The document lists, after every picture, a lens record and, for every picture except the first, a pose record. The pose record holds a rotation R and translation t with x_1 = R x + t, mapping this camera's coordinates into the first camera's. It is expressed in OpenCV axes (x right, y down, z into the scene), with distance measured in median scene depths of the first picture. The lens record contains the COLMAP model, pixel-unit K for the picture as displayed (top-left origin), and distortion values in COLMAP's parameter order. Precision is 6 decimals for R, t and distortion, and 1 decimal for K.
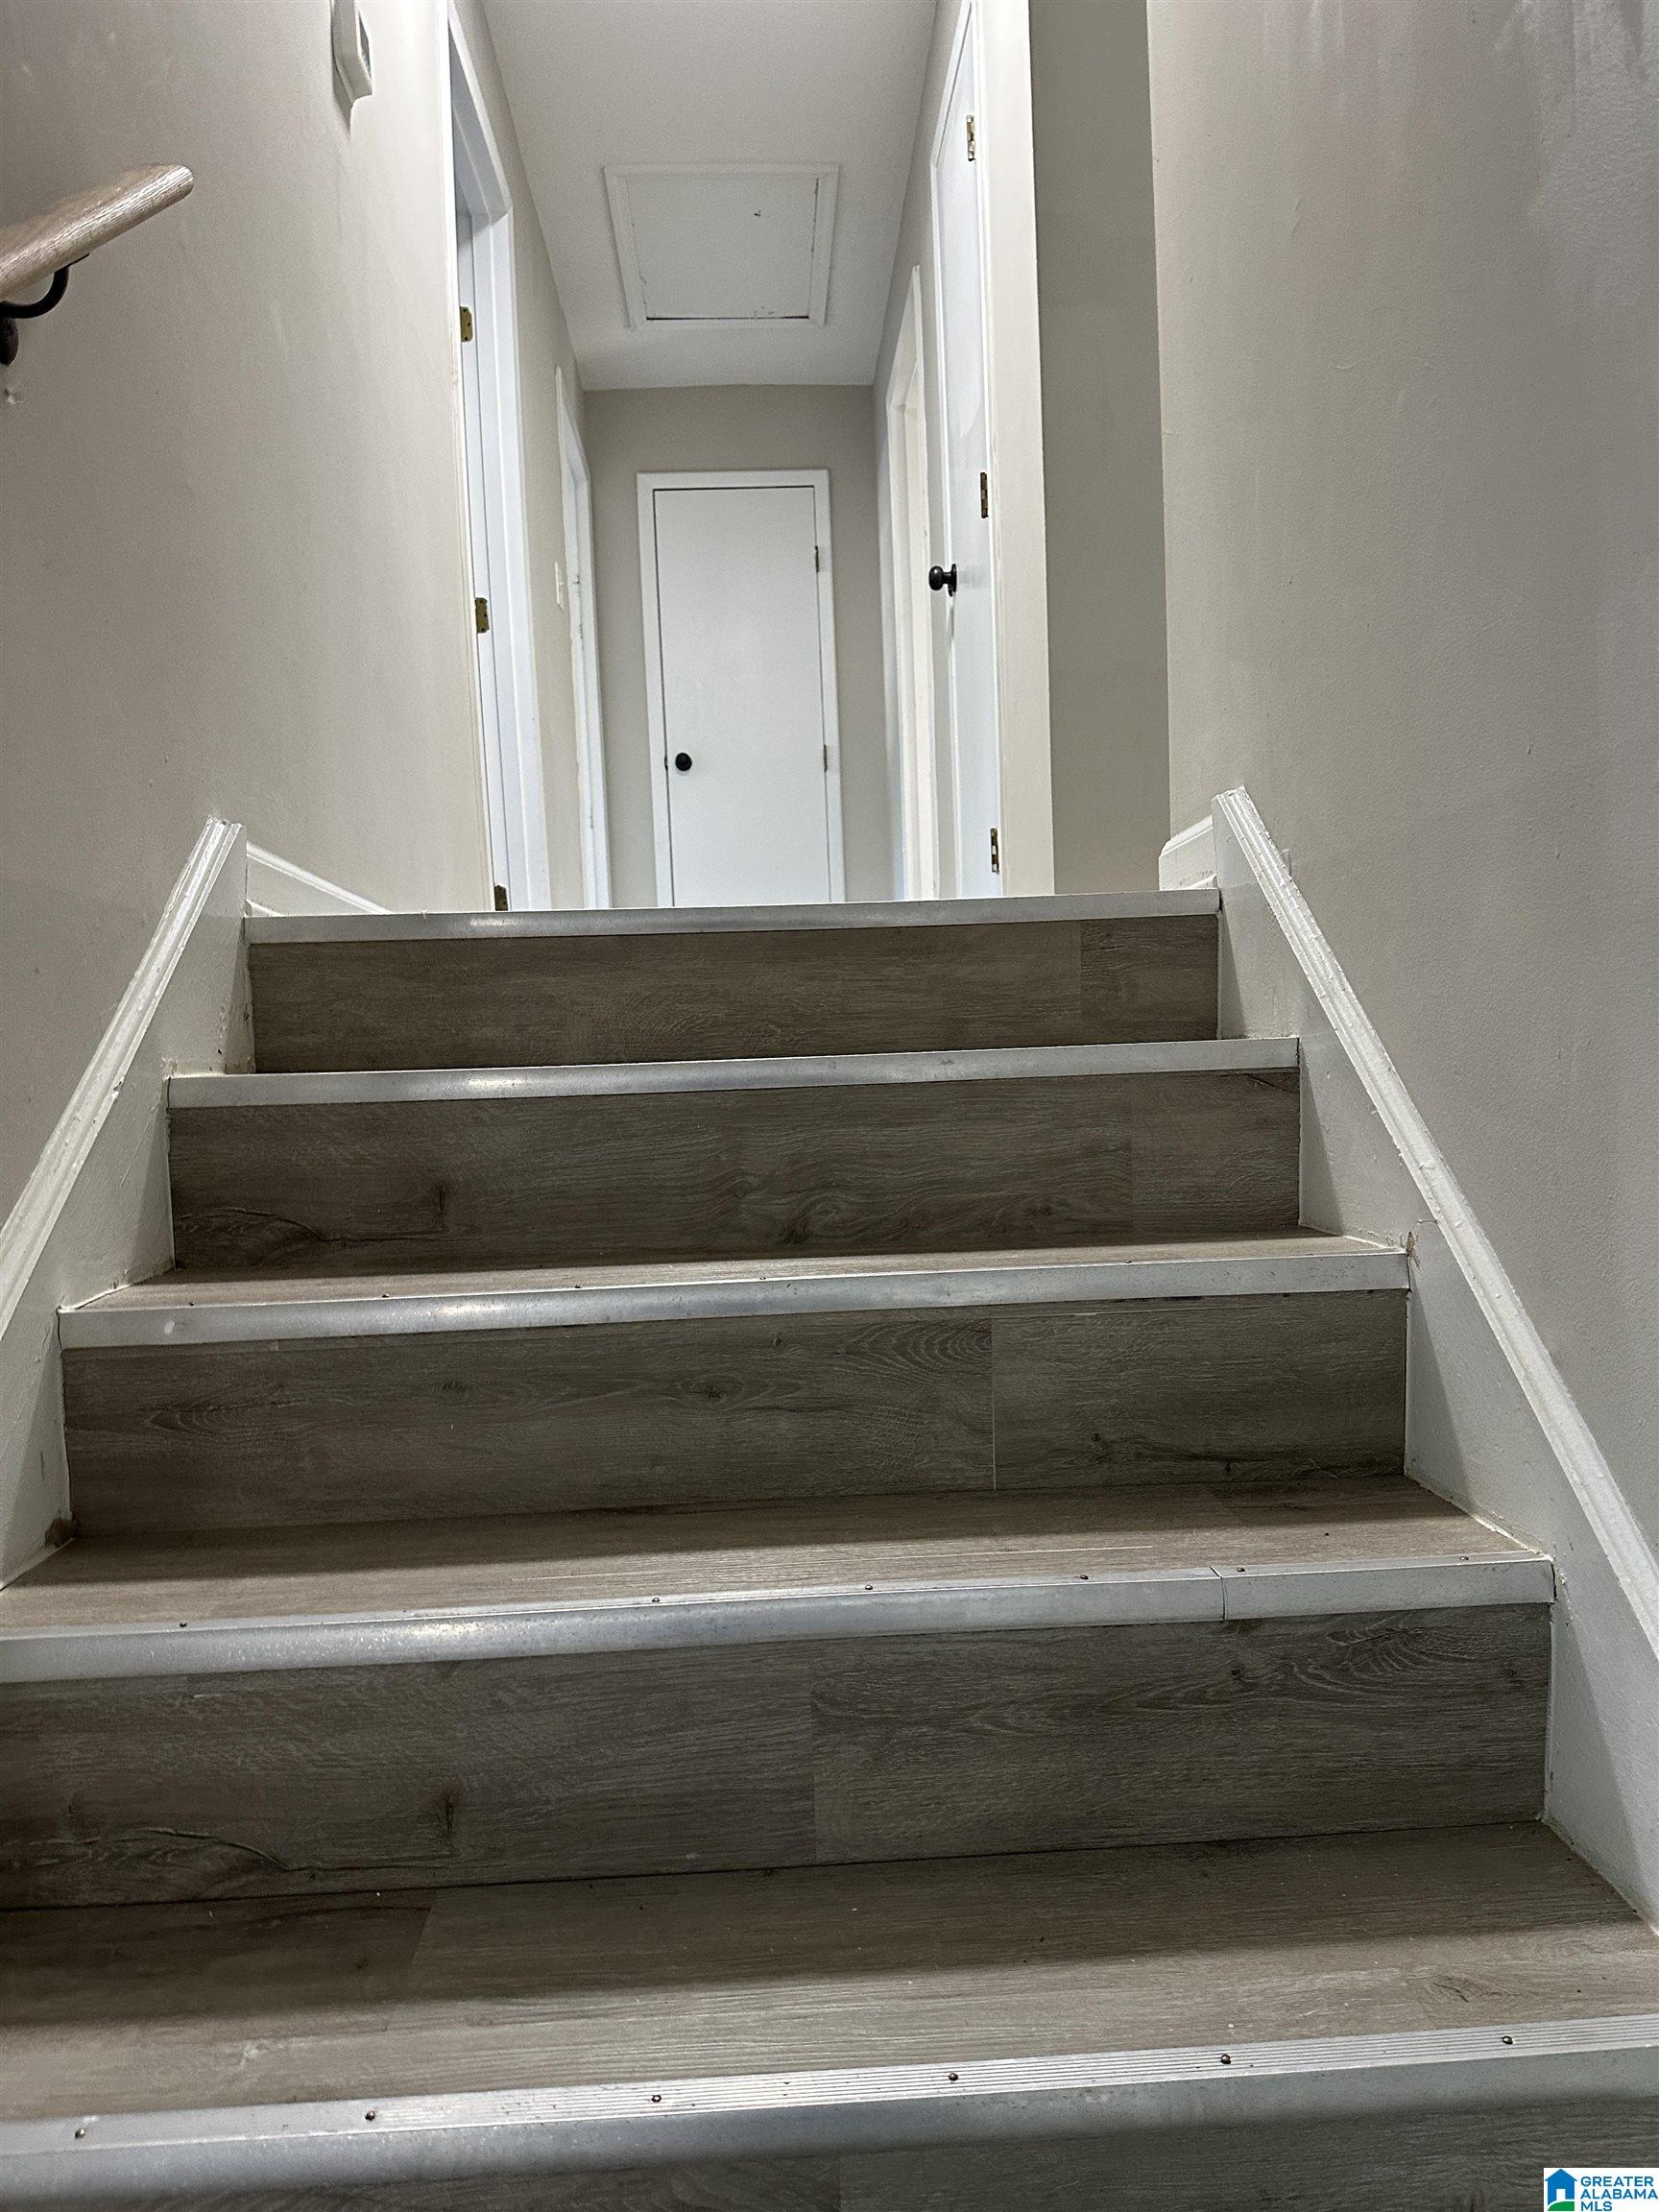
lens RADIAL K [[1538.1, 0, 840.2], [0, 1538.1, 1099.4], [0, 0, 1]] dist [0.158113, -0.253560]
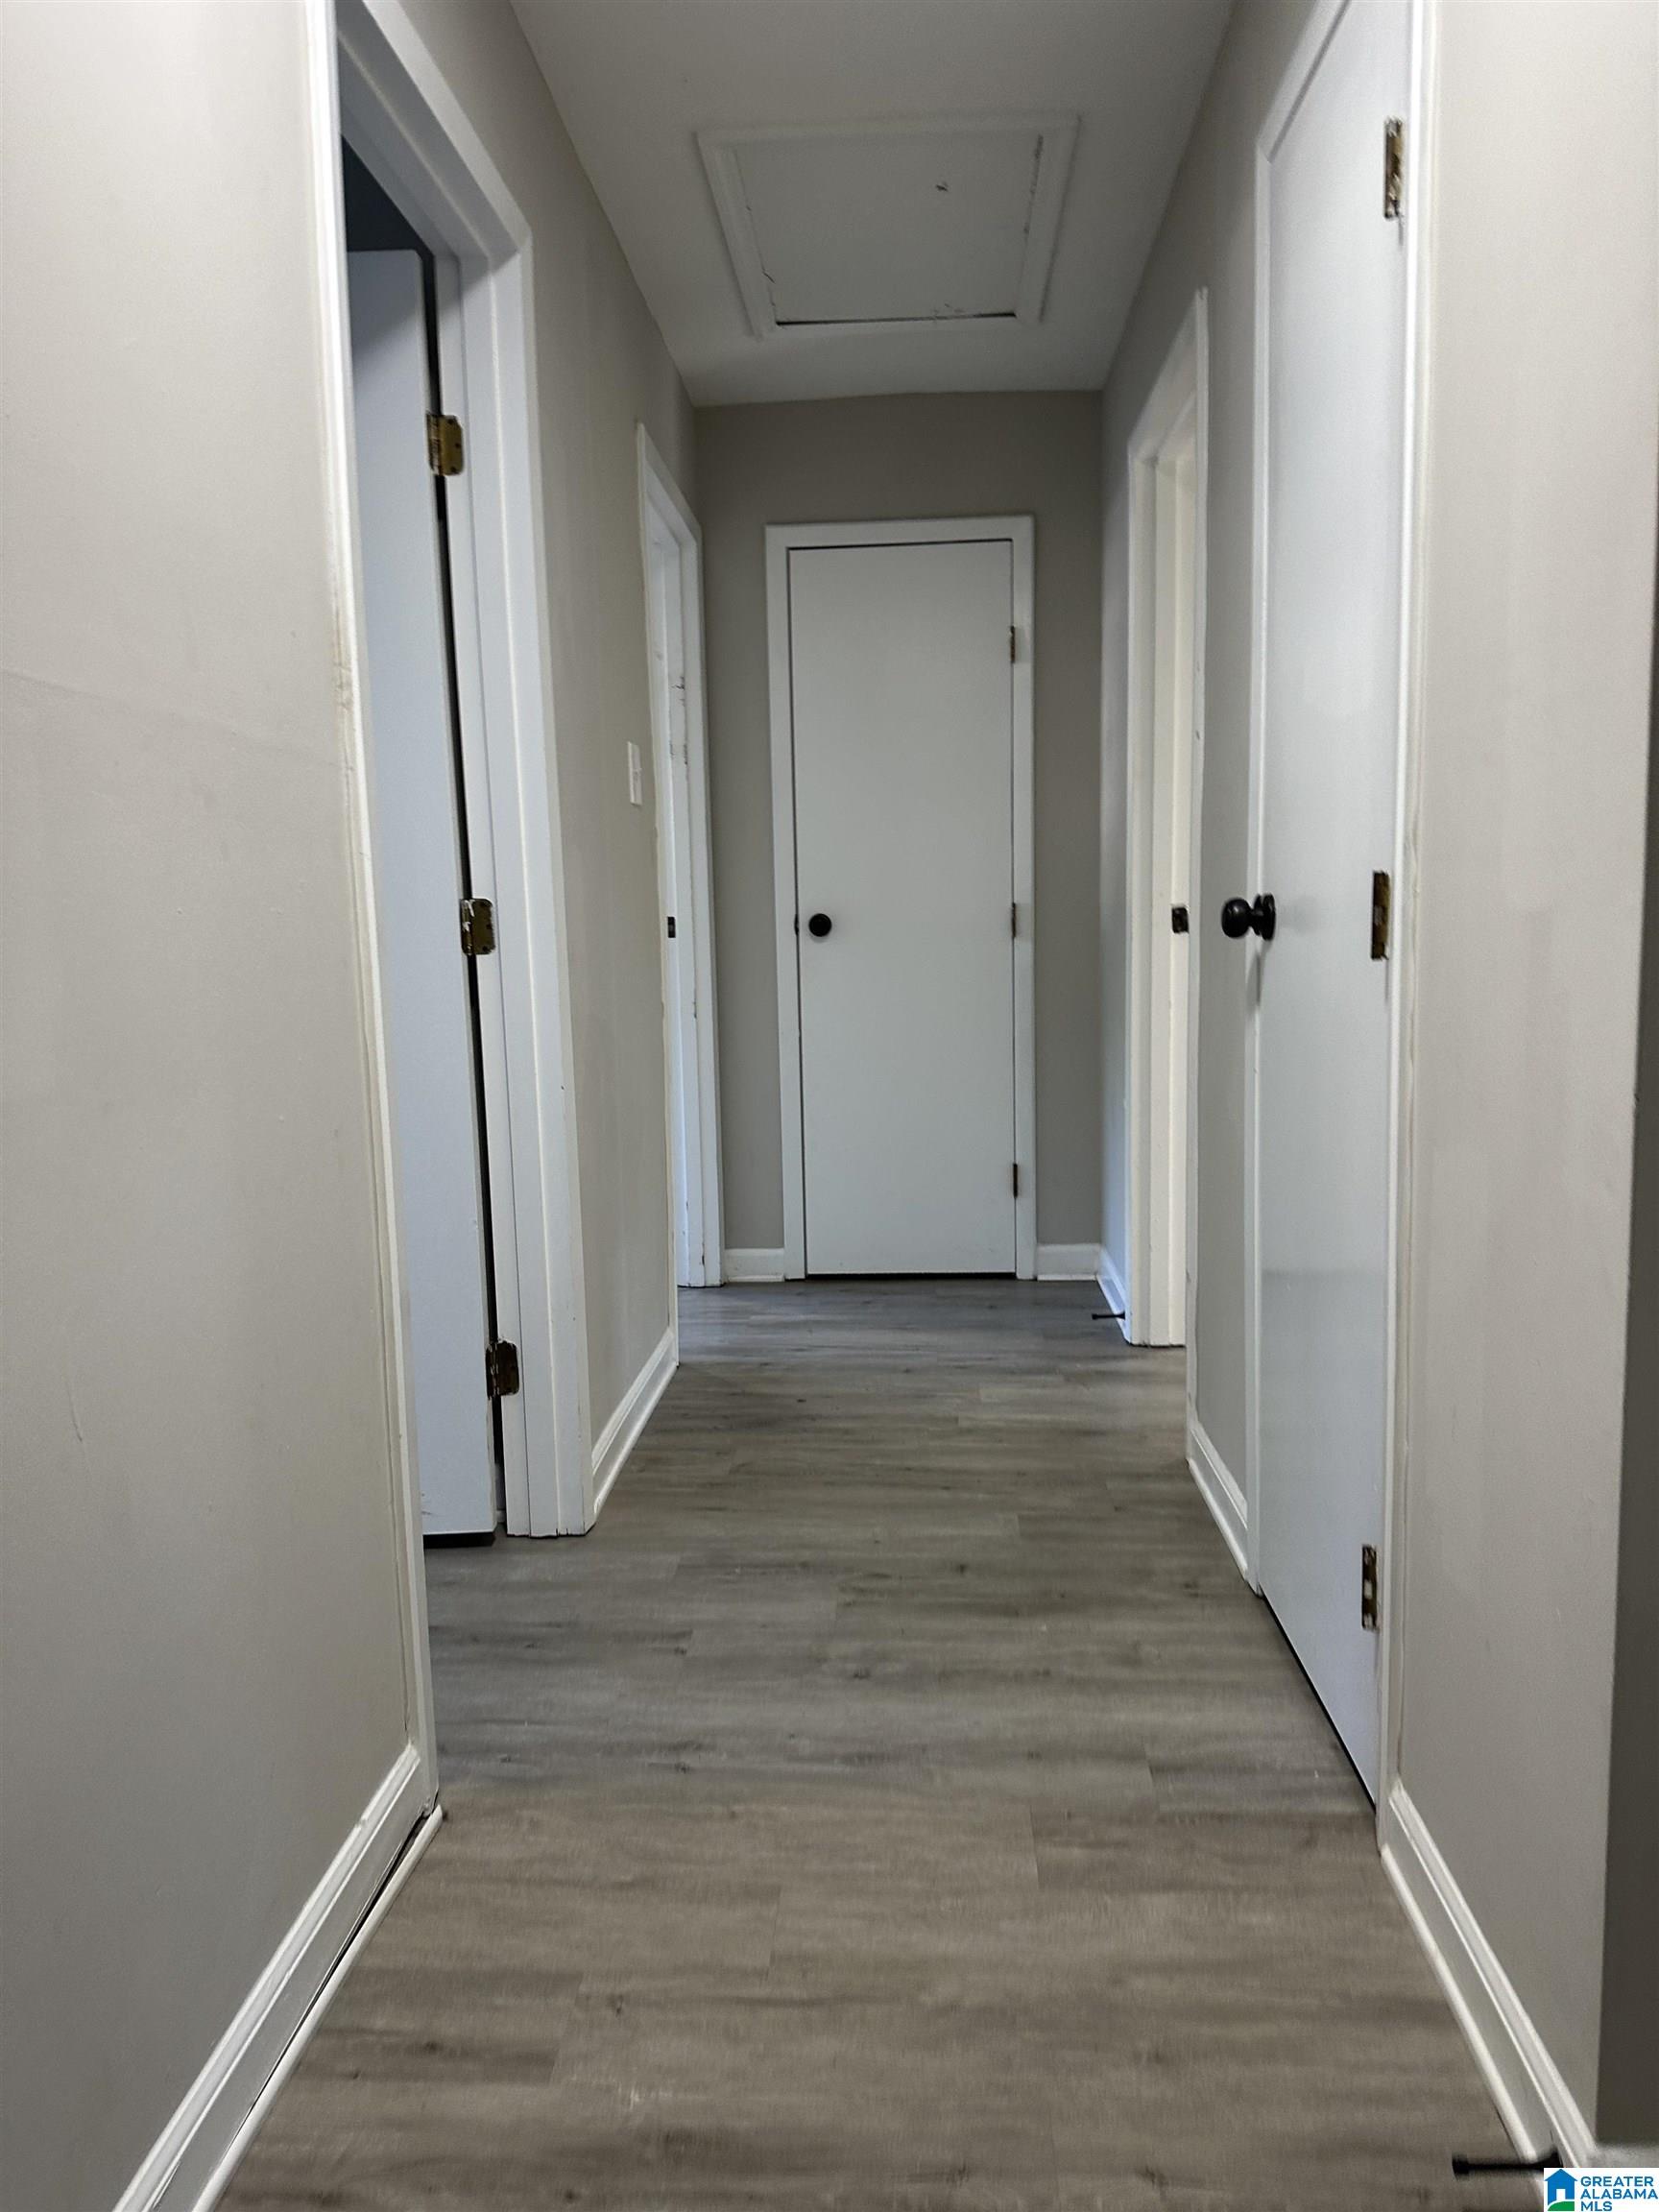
lens RADIAL K [[1538.1, 0, 840.2], [0, 1538.1, 1099.4], [0, 0, 1]] dist [0.158113, -0.253560]
pose [[0.994423, 0.029645, -0.101211, -0.016467], [-0.019994, 0.995269, 0.095077, -0.227057], [0.103551, -0.092523, 0.990311, 0.295589]]
